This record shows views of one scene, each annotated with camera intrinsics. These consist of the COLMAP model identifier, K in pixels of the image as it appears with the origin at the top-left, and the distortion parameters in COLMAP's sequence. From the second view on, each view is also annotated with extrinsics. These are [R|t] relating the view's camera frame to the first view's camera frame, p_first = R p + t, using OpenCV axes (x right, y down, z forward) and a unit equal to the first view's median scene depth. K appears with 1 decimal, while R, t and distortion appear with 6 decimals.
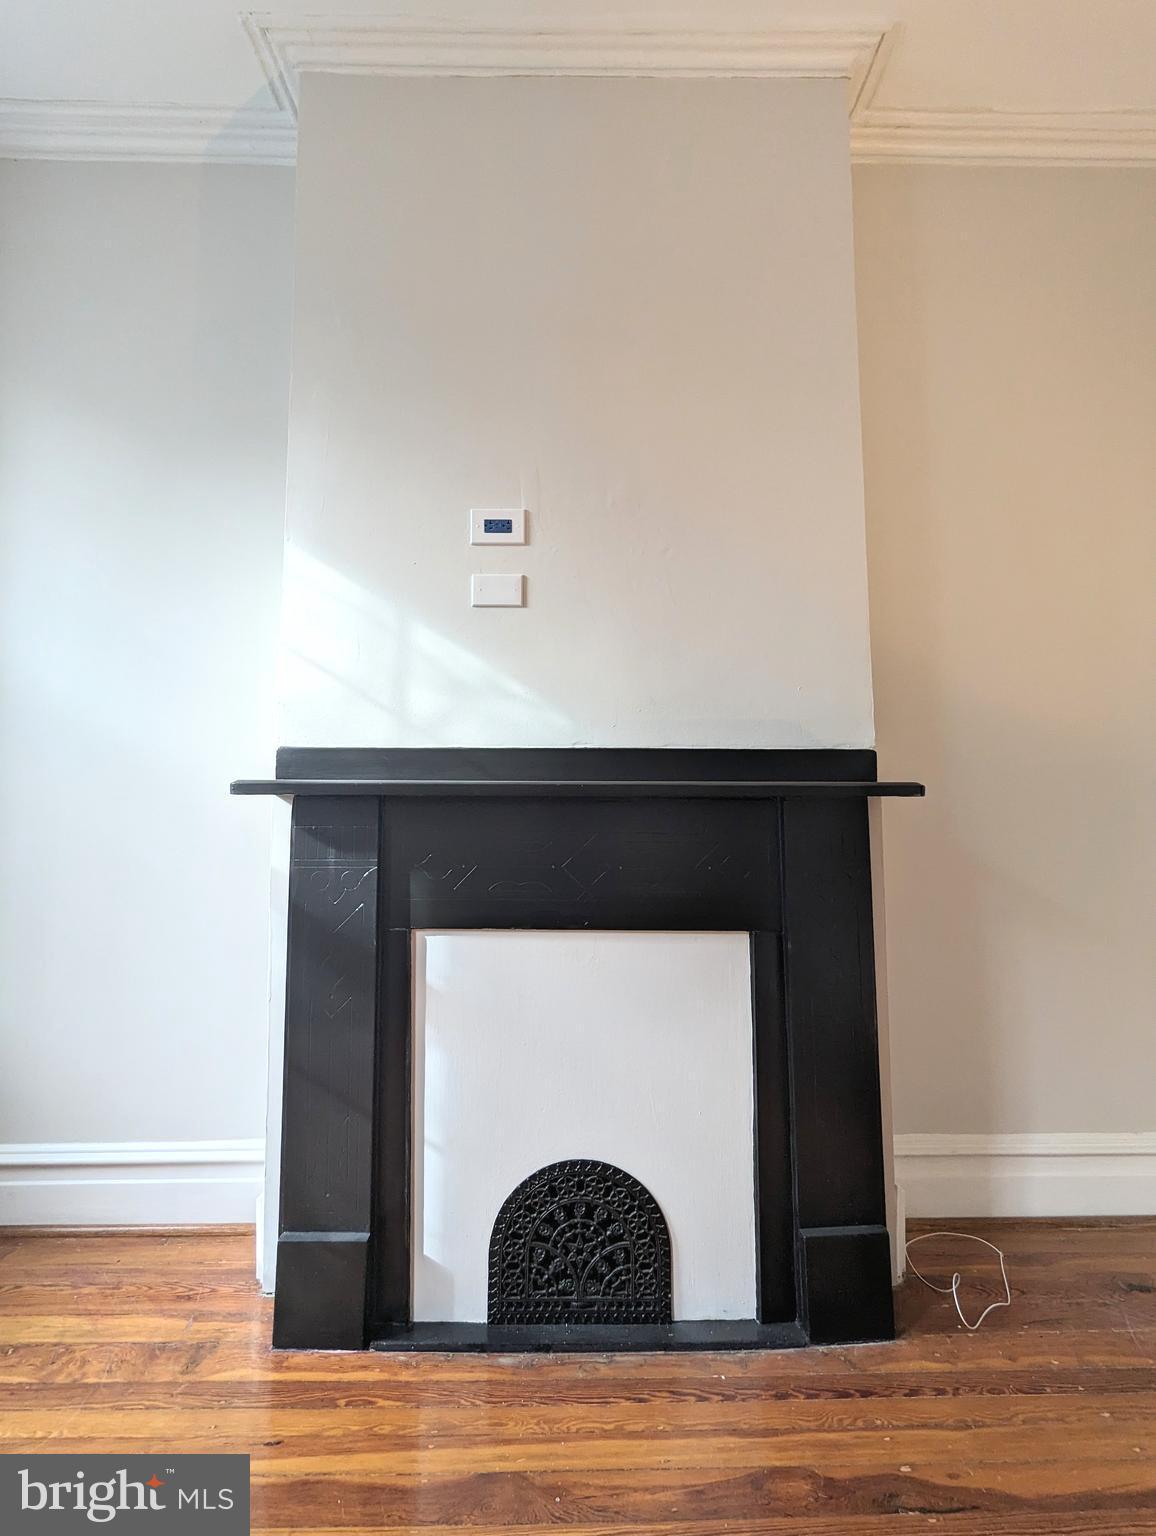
lens RADIAL K [[728.8, 0, 578.1], [0, 728.8, 767.8], [0, 0, 1]] dist [0.001818, 0.000476]
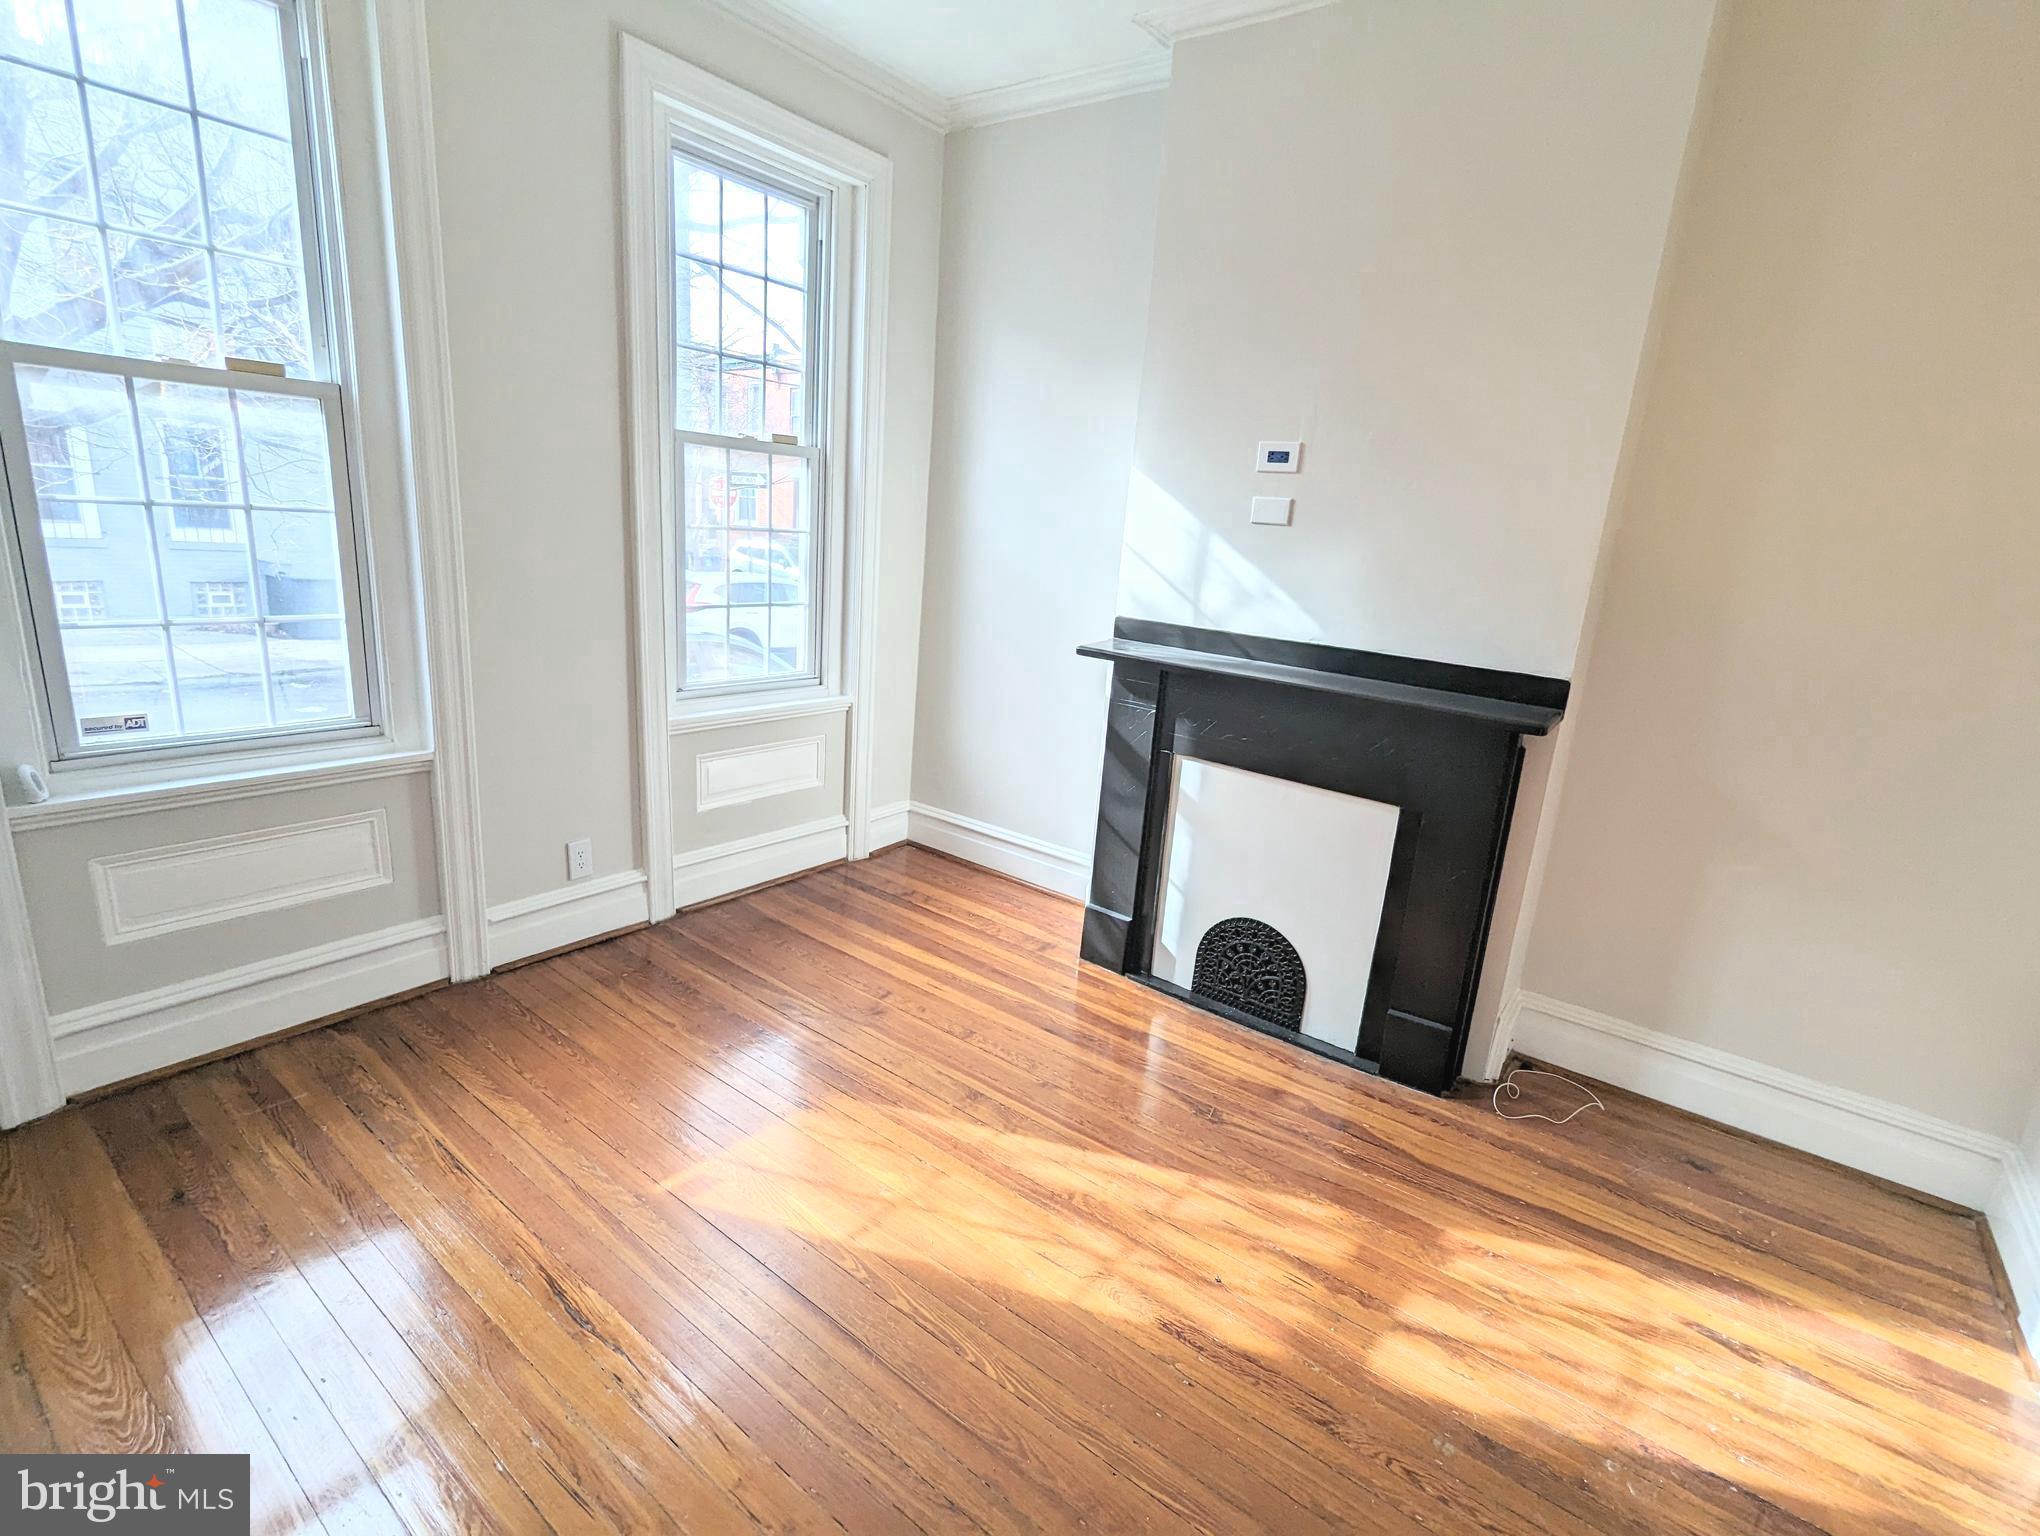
lens RADIAL K [[967.9, 0, 1019.7], [0, 967.9, 769.1], [0, 0, 1]] dist [0.001818, 0.000476]
pose [[0.784403, 0.213870, -0.582213, 0.728709], [-0.026189, 0.949255, 0.313415, -0.386519], [0.619699, -0.230596, 0.750199, -0.757629]]
